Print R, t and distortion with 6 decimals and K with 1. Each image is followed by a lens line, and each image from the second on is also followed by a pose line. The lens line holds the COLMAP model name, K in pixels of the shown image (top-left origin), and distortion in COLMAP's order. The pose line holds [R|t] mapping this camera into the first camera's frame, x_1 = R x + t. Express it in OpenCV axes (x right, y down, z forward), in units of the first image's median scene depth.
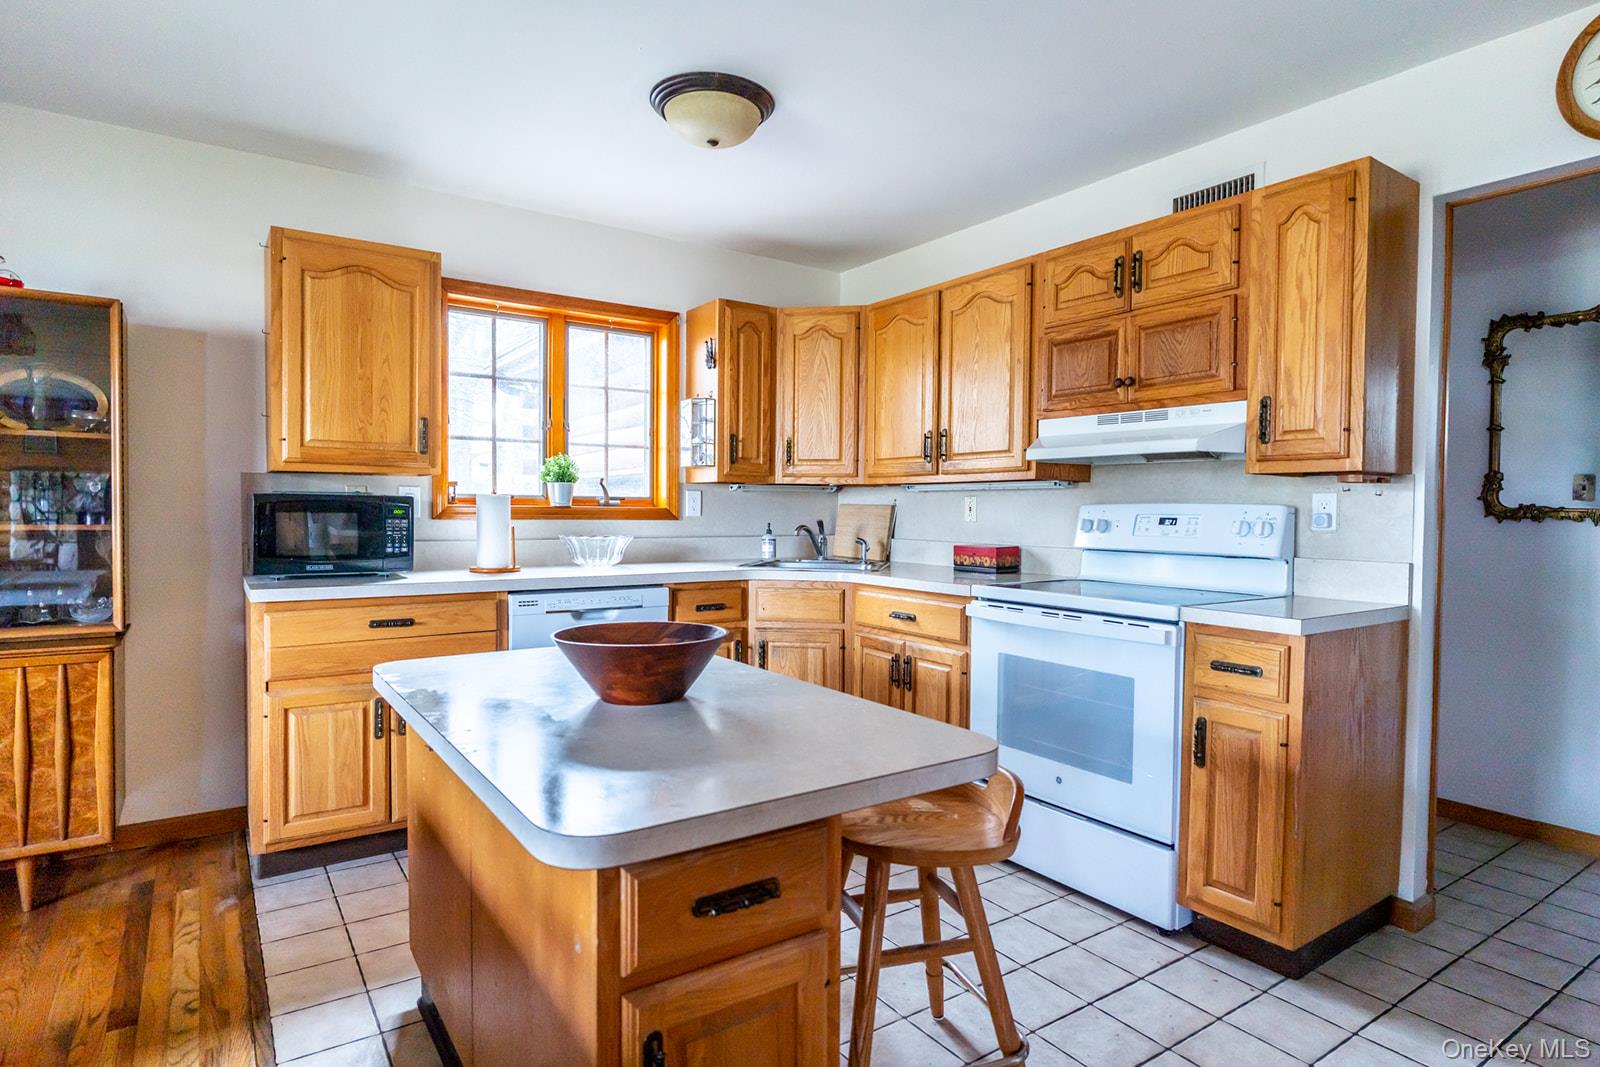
lens RADIAL K [[868.7, 0, 800.0], [0, 868.7, 533.5], [0, 0, 1]] dist [-0.000154, 0.001591]
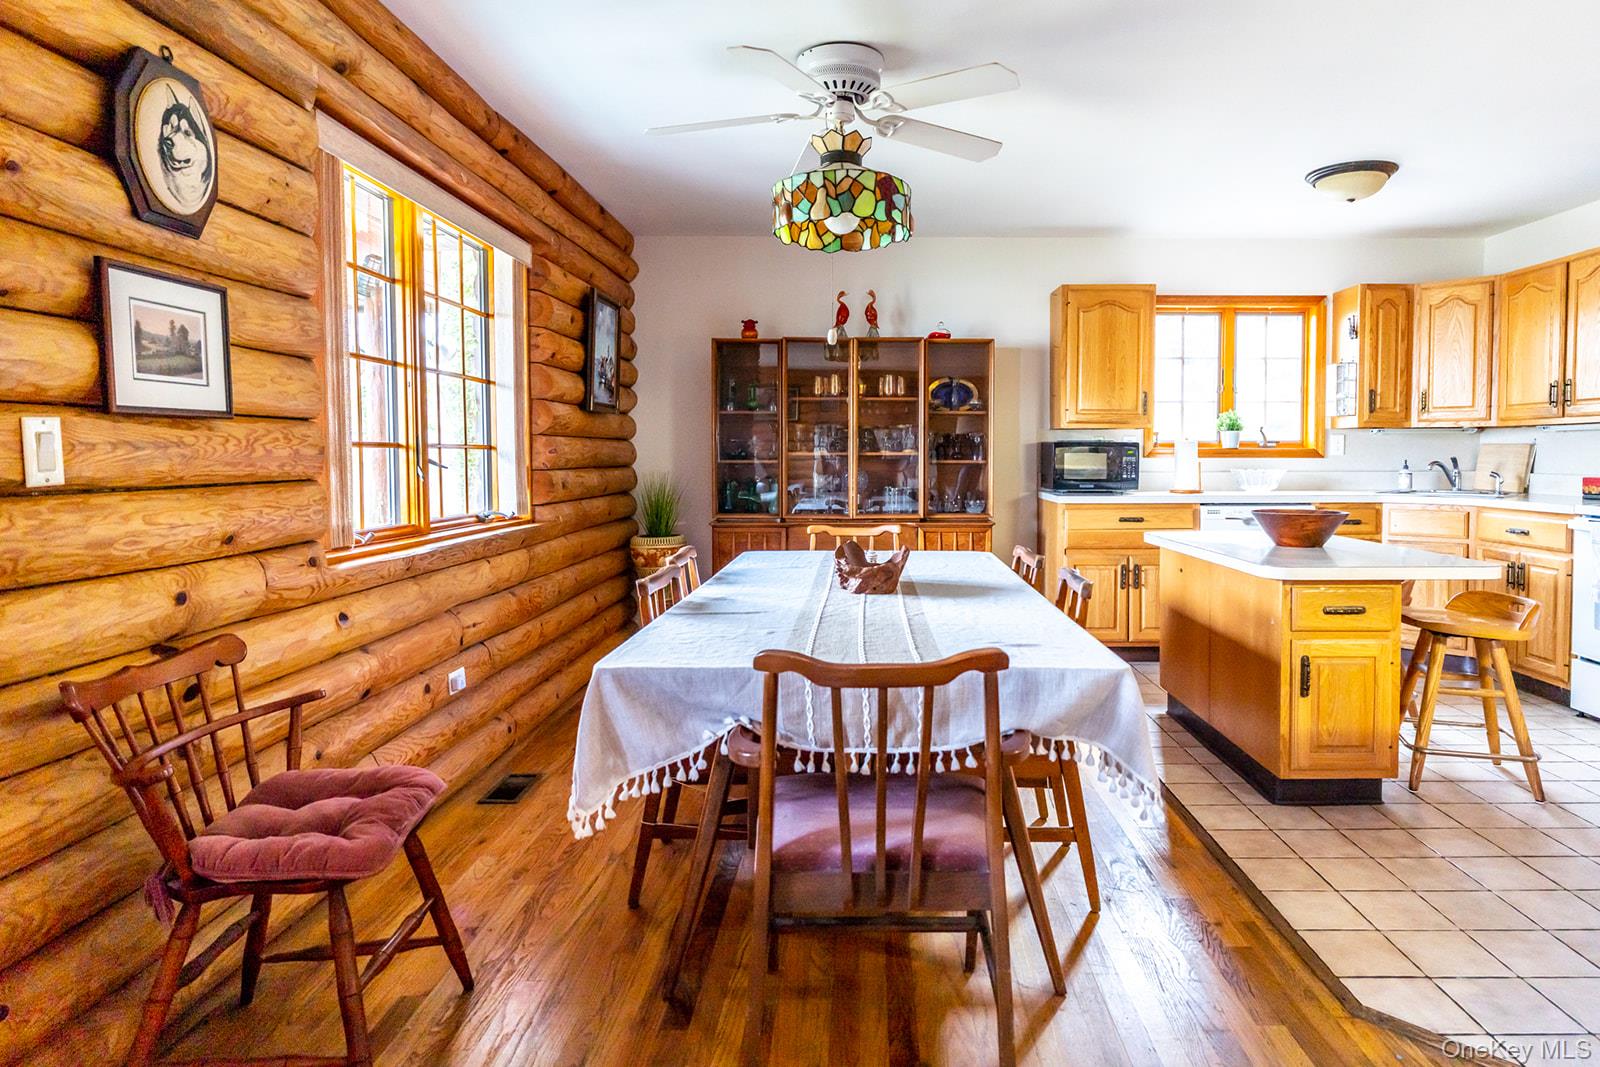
lens RADIAL K [[1079.5, 0, 803.0], [0, 1079.5, 495.0], [0, 0, 1]] dist [-0.006242, 0.001679]
pose [[0.827386, 0.010955, -0.561527, 0.121969], [-0.006895, 0.999933, 0.009348, 0.030994], [0.561592, -0.003863, 0.827405, -0.776995]]
